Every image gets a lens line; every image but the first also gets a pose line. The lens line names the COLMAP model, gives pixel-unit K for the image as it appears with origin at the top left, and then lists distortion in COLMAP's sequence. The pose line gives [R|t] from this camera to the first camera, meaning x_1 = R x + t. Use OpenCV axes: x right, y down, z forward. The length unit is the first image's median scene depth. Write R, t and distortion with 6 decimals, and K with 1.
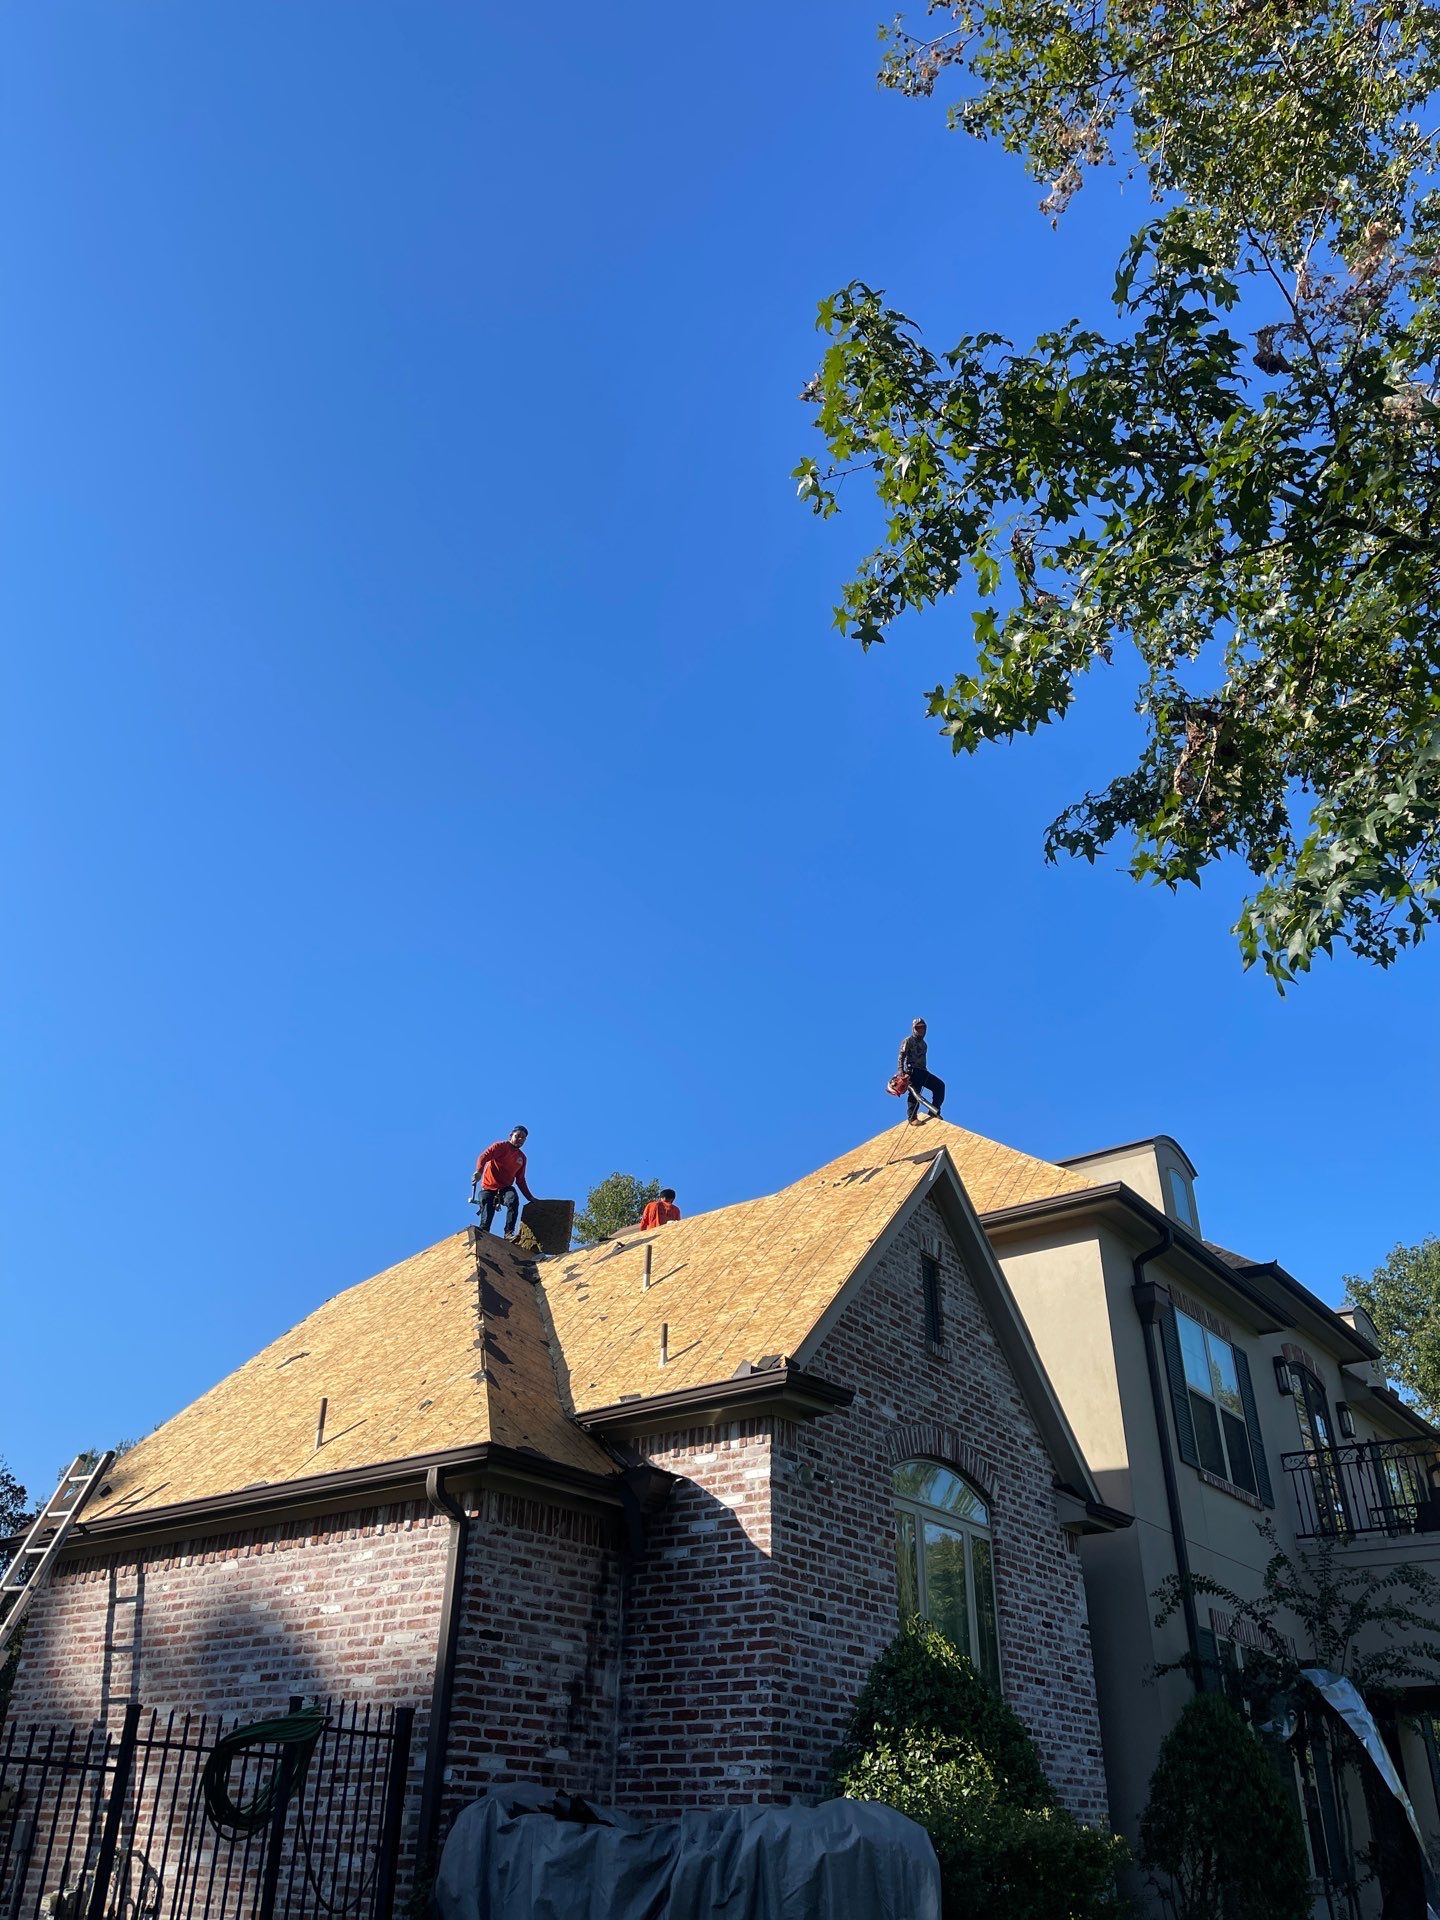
lens RADIAL K [[1442.5, 0, 705.3], [0, 1442.5, 952.9], [0, 0, 1]] dist [0.015223, -0.006180]
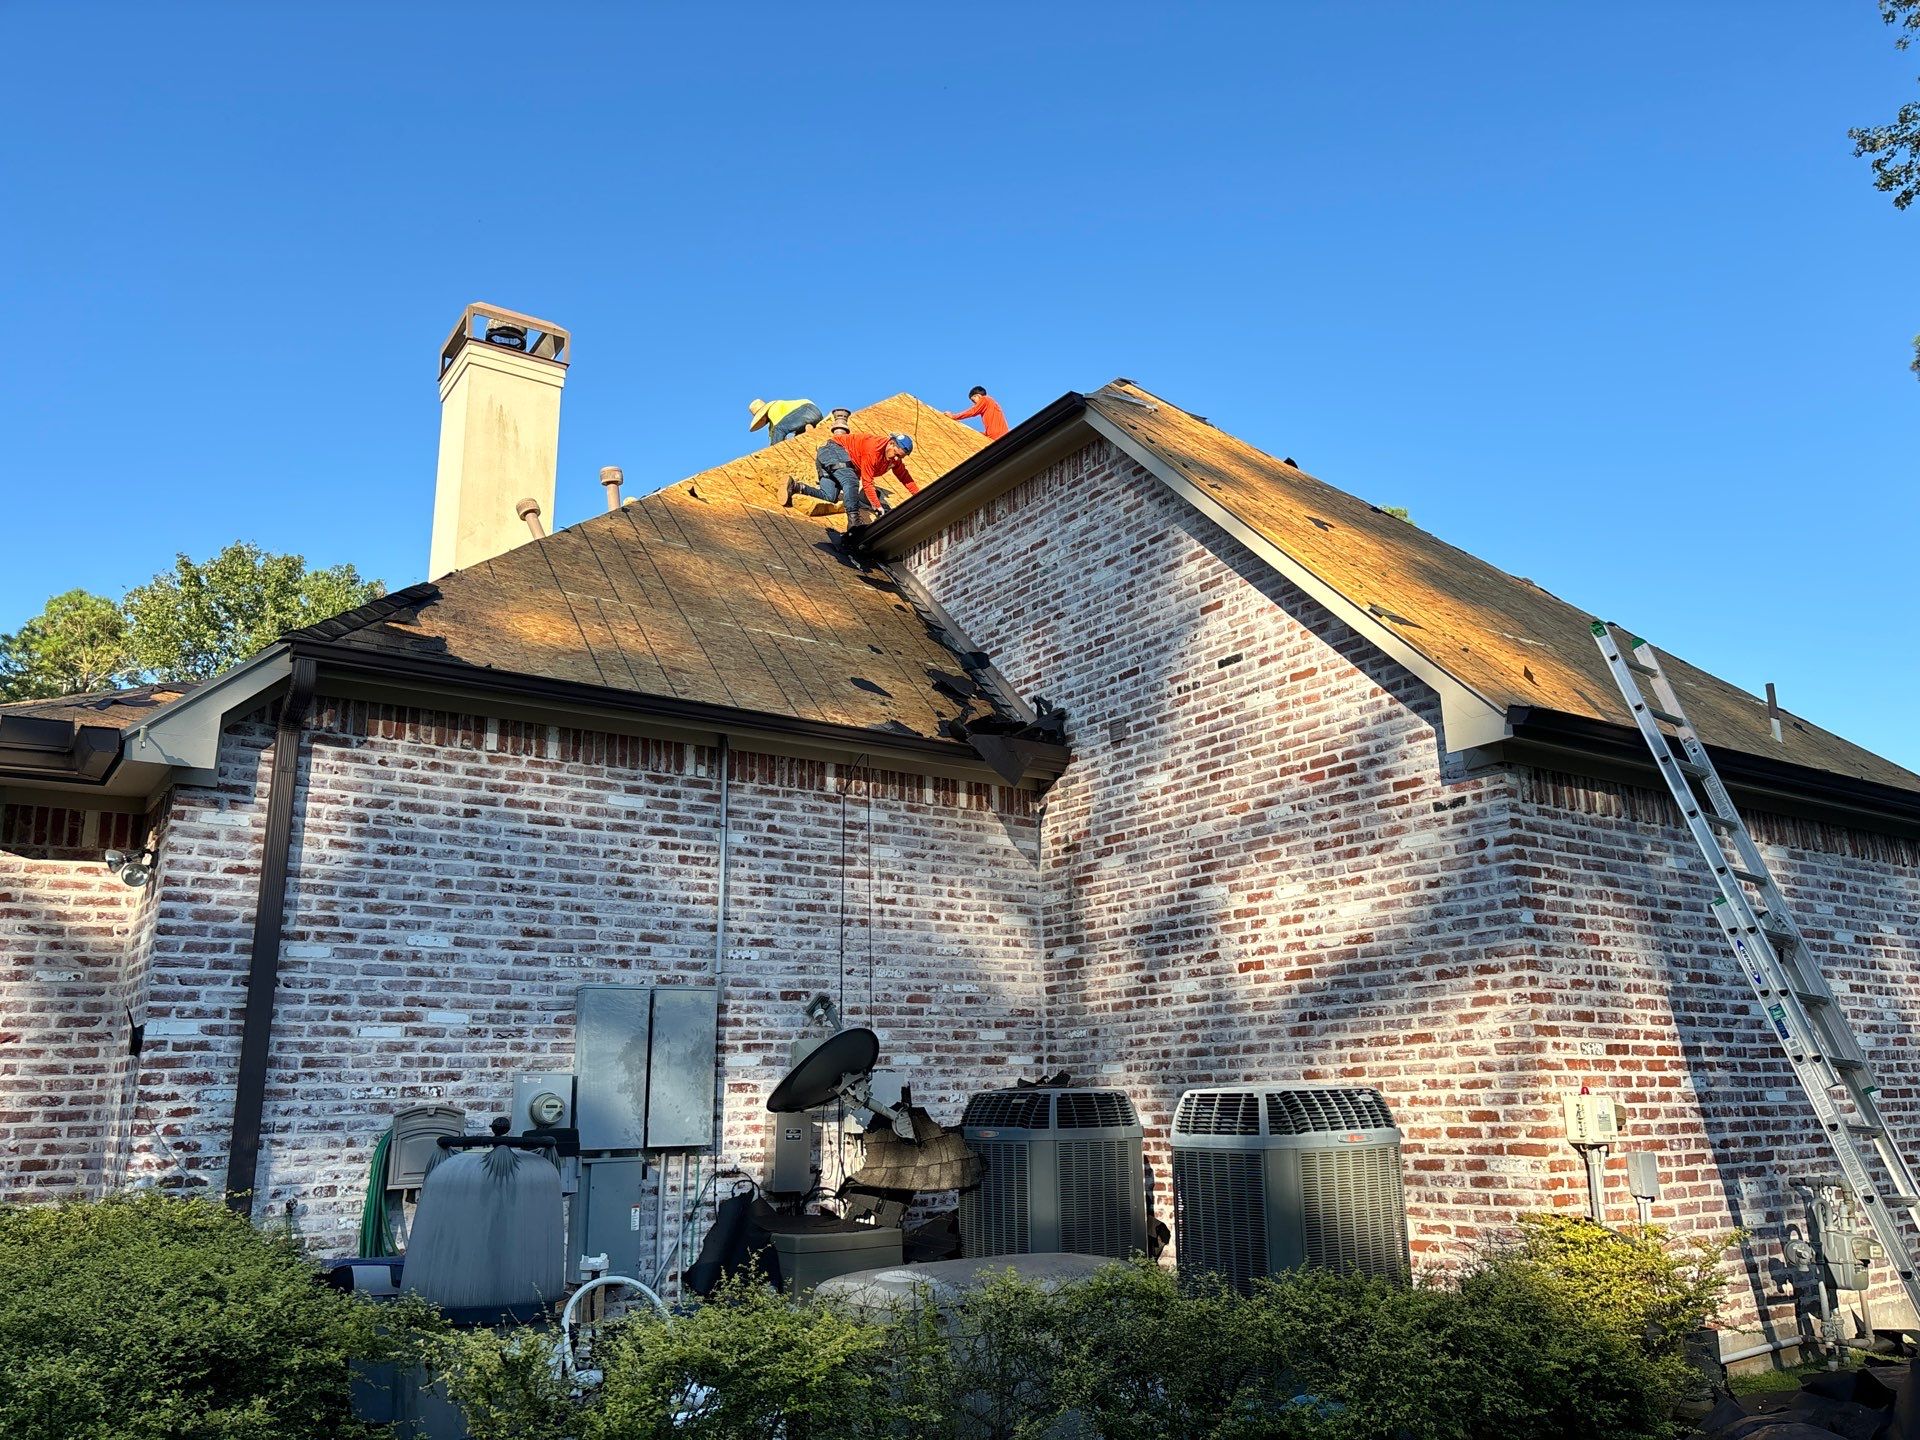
lens RADIAL K [[1463.0, 0, 967.7], [0, 1463.0, 716.0], [0, 0, 1]] dist [0.136737, -0.178036]
pose [[0.291920, 0.226371, 0.929268, -1.338265], [-0.491979, 0.868734, -0.057074, 0.671035], [-0.820207, -0.440520, 0.364970, 1.177876]]
